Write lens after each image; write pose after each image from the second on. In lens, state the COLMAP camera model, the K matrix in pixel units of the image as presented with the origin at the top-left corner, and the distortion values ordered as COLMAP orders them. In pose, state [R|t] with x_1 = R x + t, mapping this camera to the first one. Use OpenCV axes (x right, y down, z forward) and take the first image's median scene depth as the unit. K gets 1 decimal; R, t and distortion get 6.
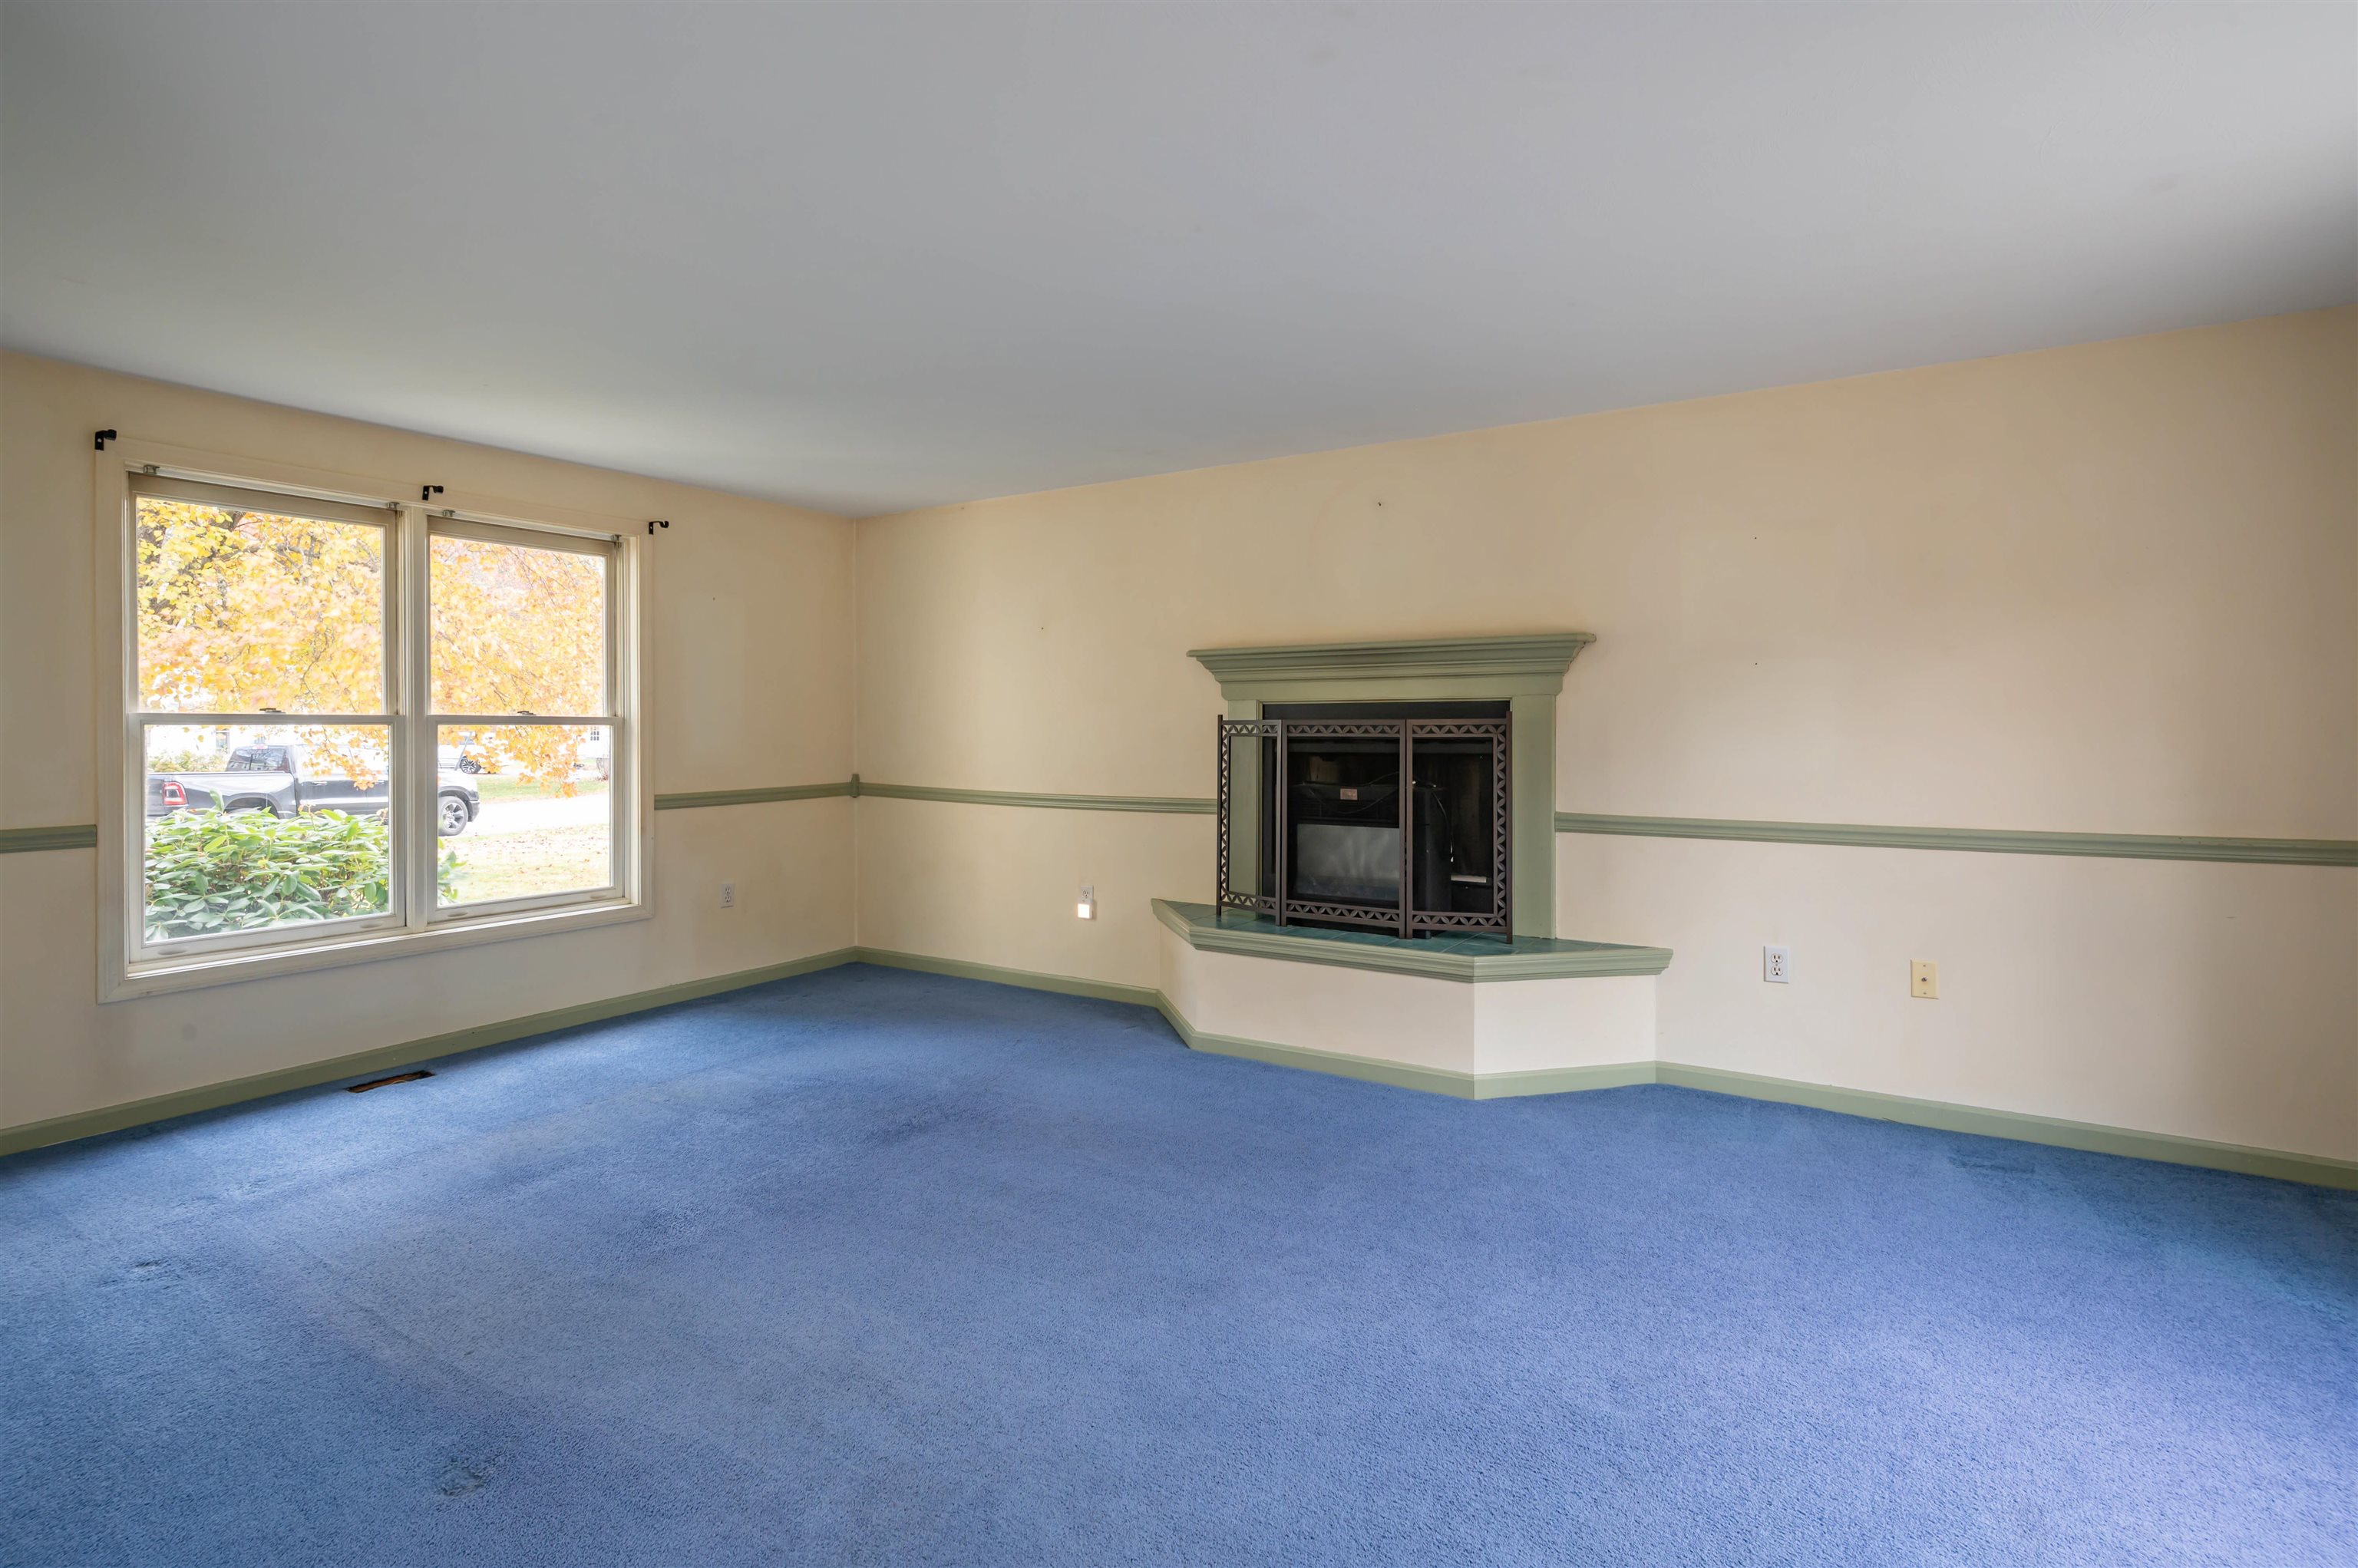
lens RADIAL K [[1154.9, 0, 1142.4], [0, 1154.9, 719.9], [0, 0, 1]] dist [-0.009252, 0.005299]
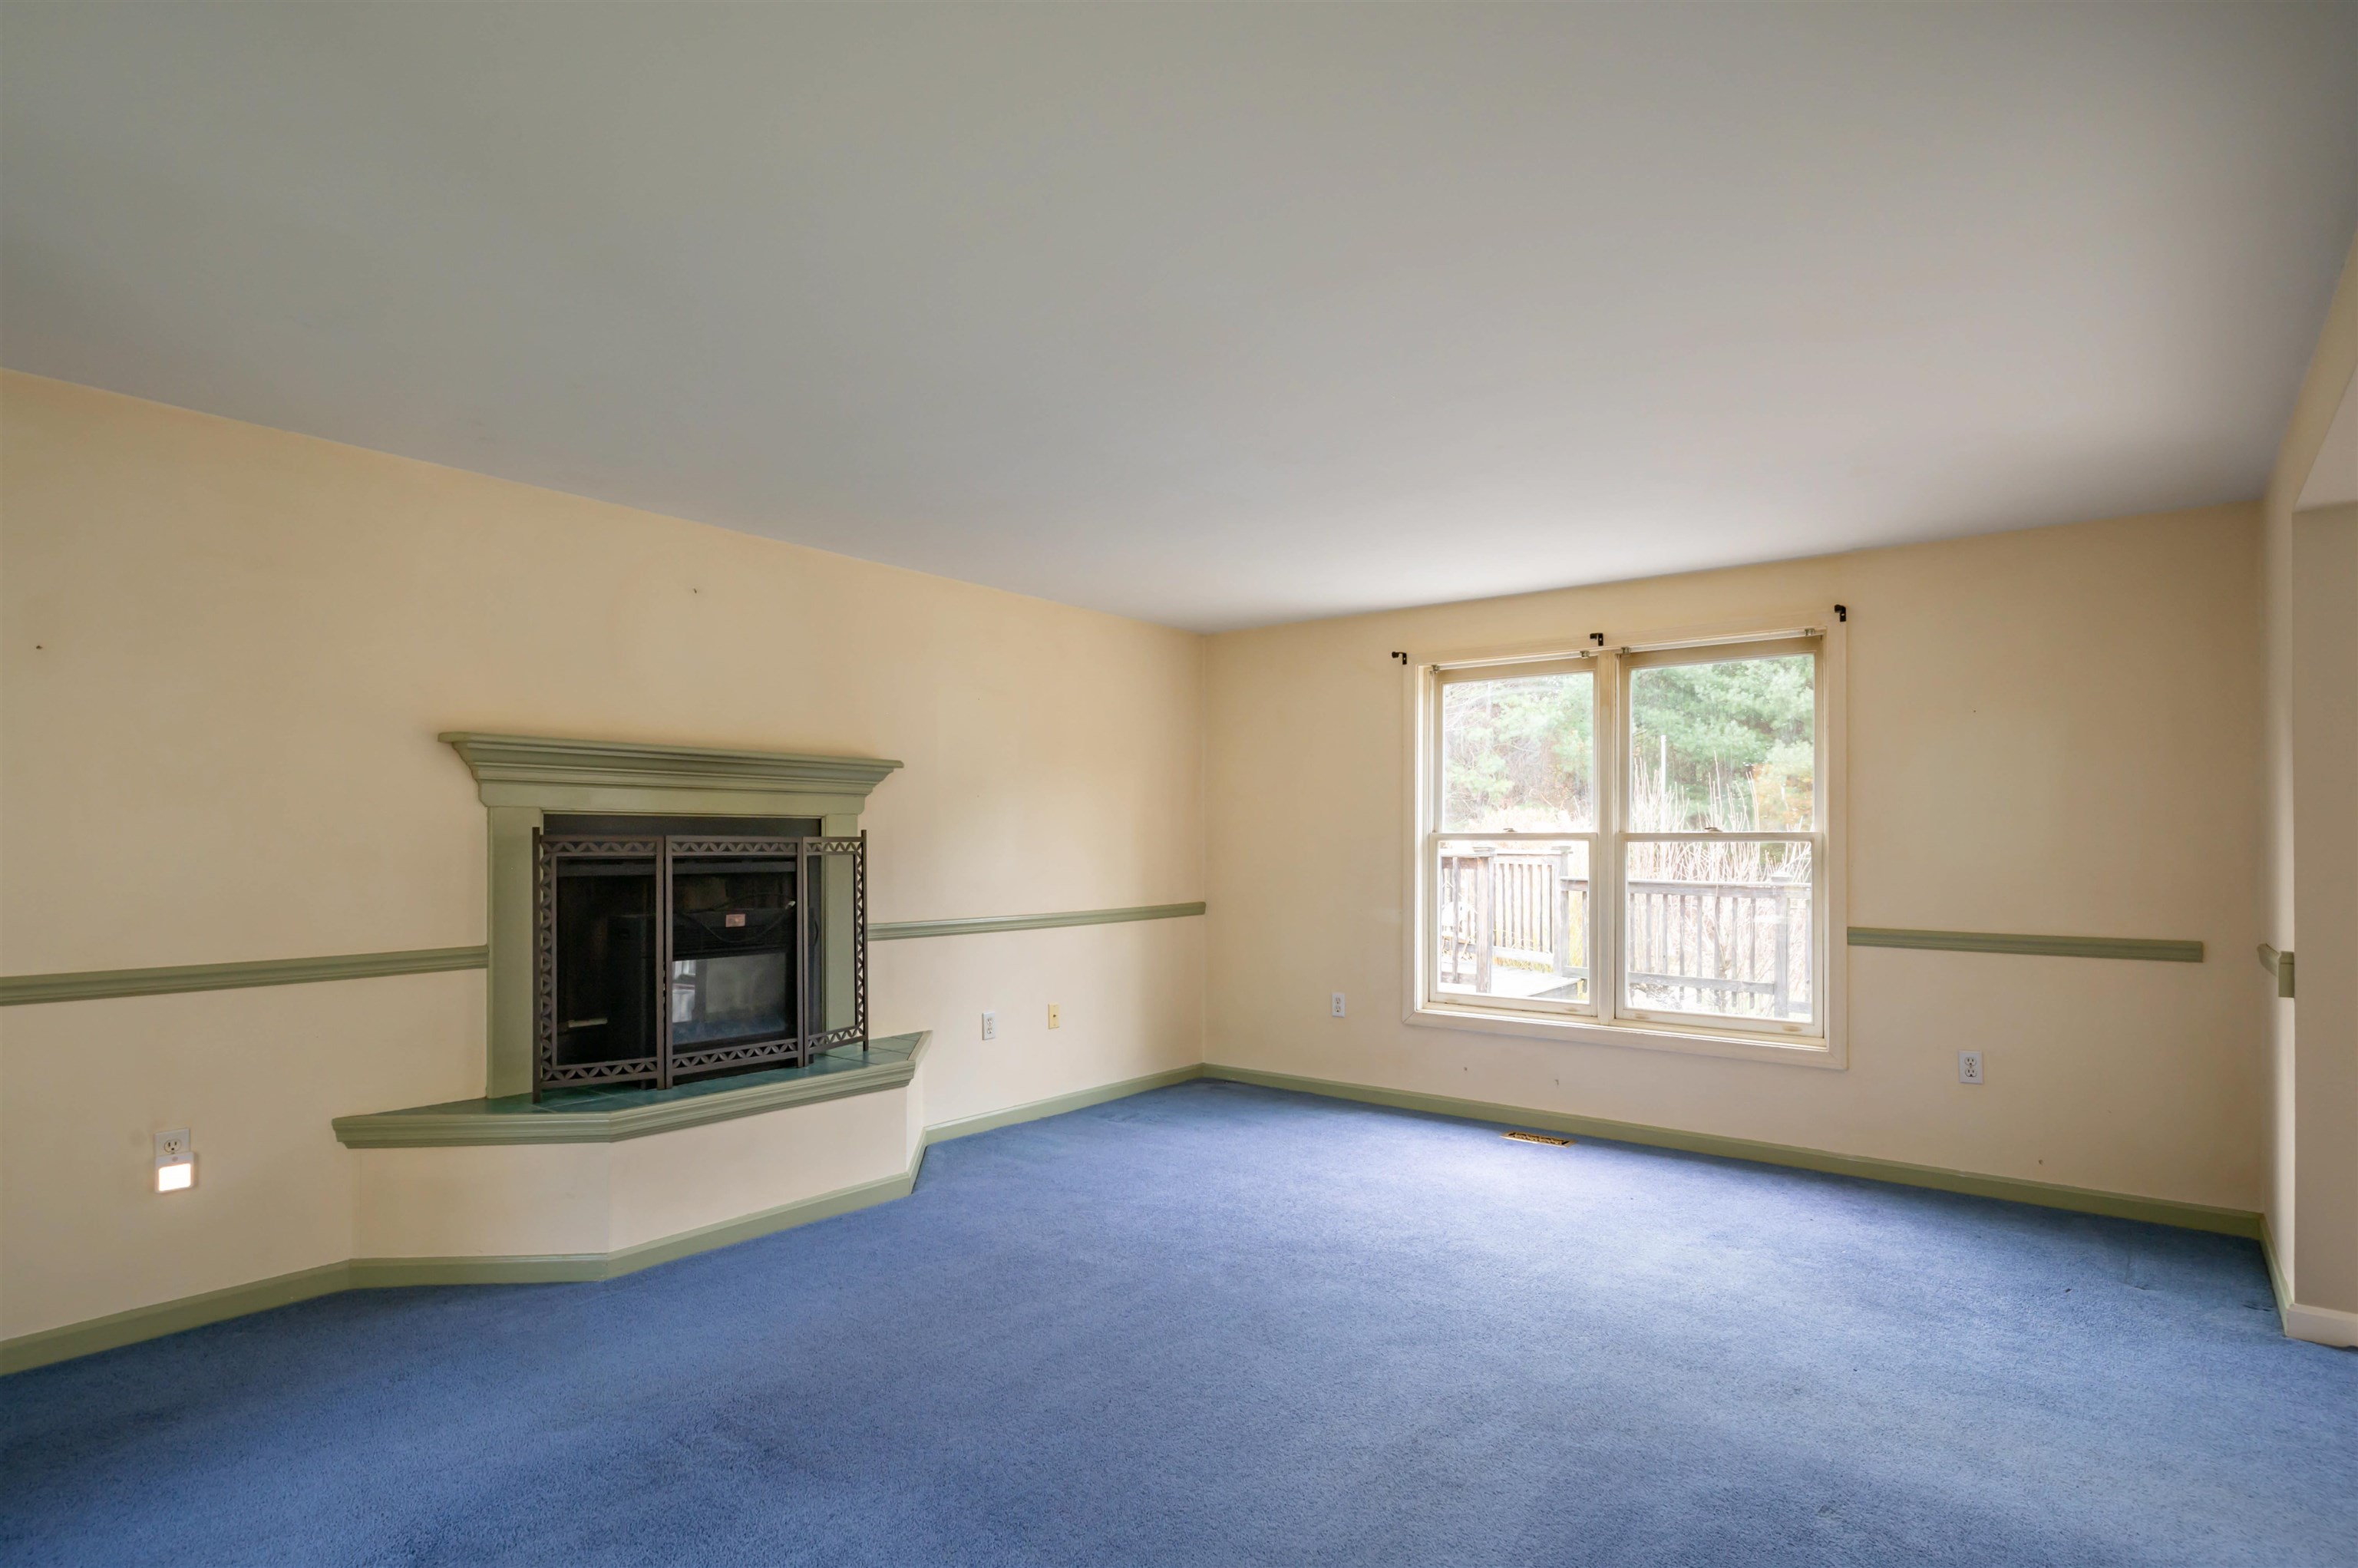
lens RADIAL K [[1223.6, 0, 1172.4], [0, 1223.6, 840.6], [0, 0, 1]] dist [-0.021000, 0.001191]
pose [[0.083287, 0.006006, 0.996507, -0.722299], [-0.006761, 0.999962, -0.005461, 0.006219], [-0.996503, -0.006282, 0.083325, 0.590553]]
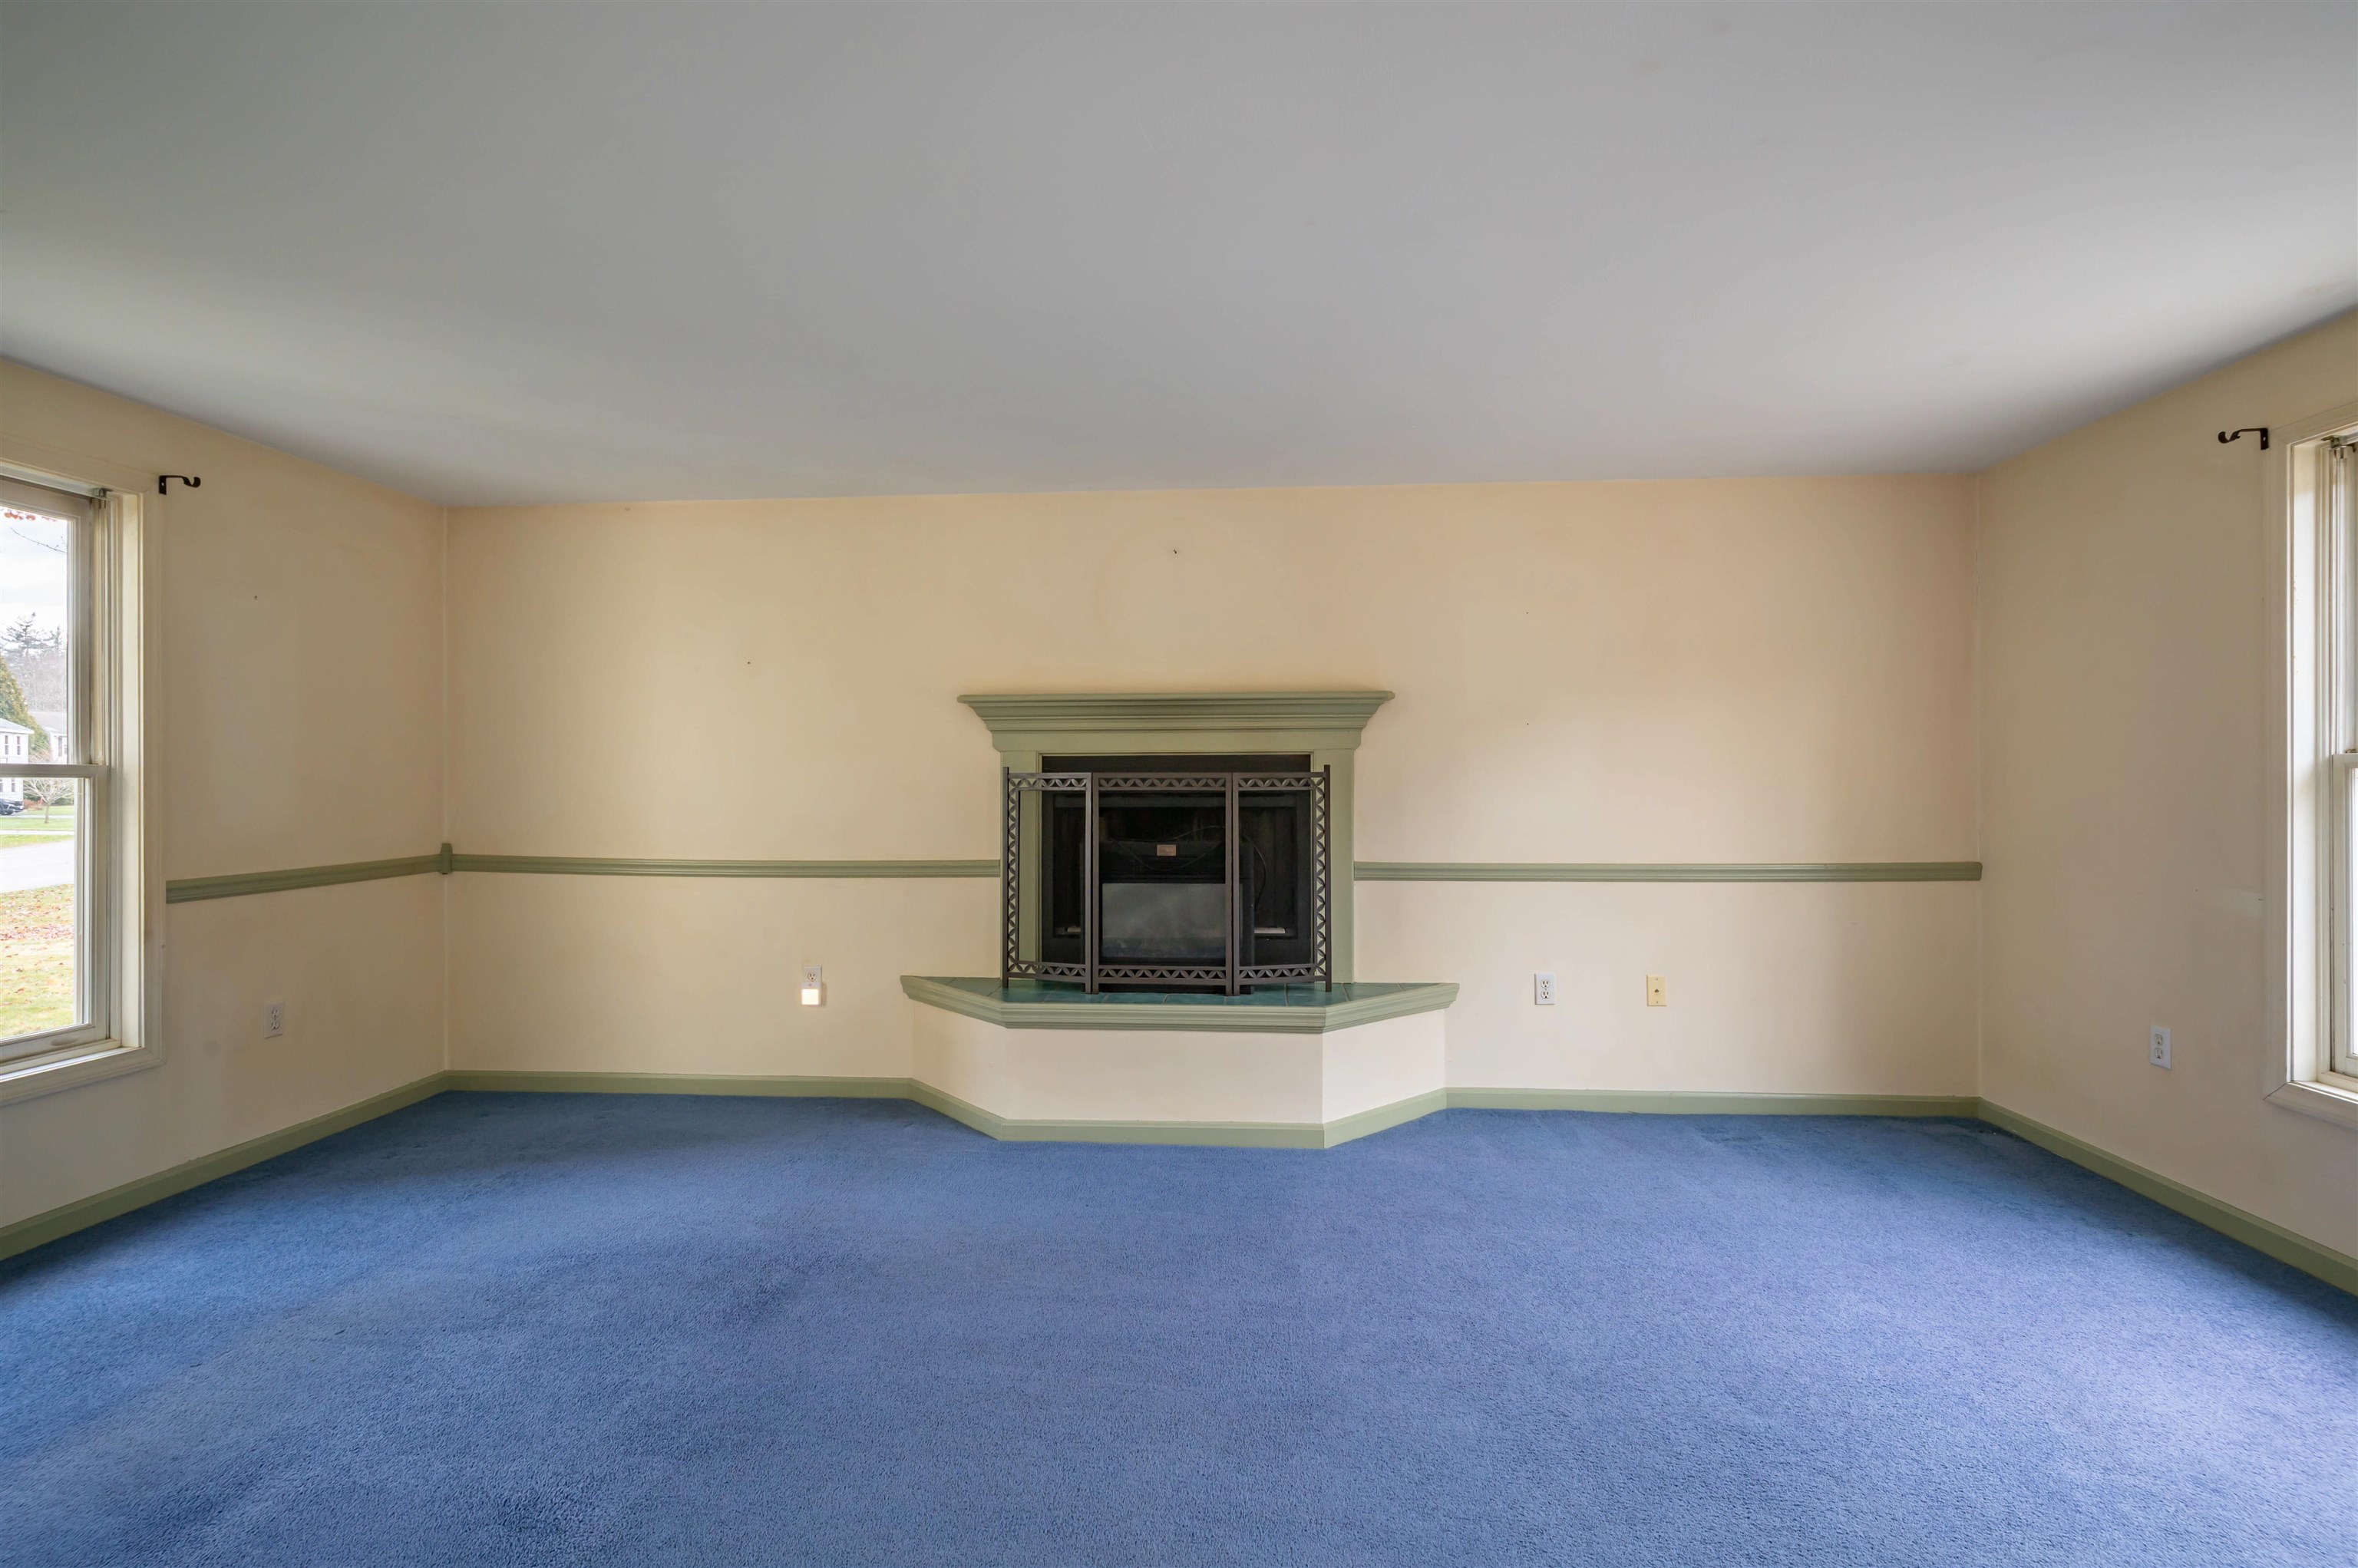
lens RADIAL K [[1154.9, 0, 1170.6], [0, 1154.9, 772.3], [0, 0, 1]] dist [-0.009252, 0.005299]
pose [[0.877675, 0.003320, 0.479244, -0.278366], [-0.002085, 0.999993, -0.003108, 0.002679], [-0.479251, 0.001729, 0.877676, 0.156342]]
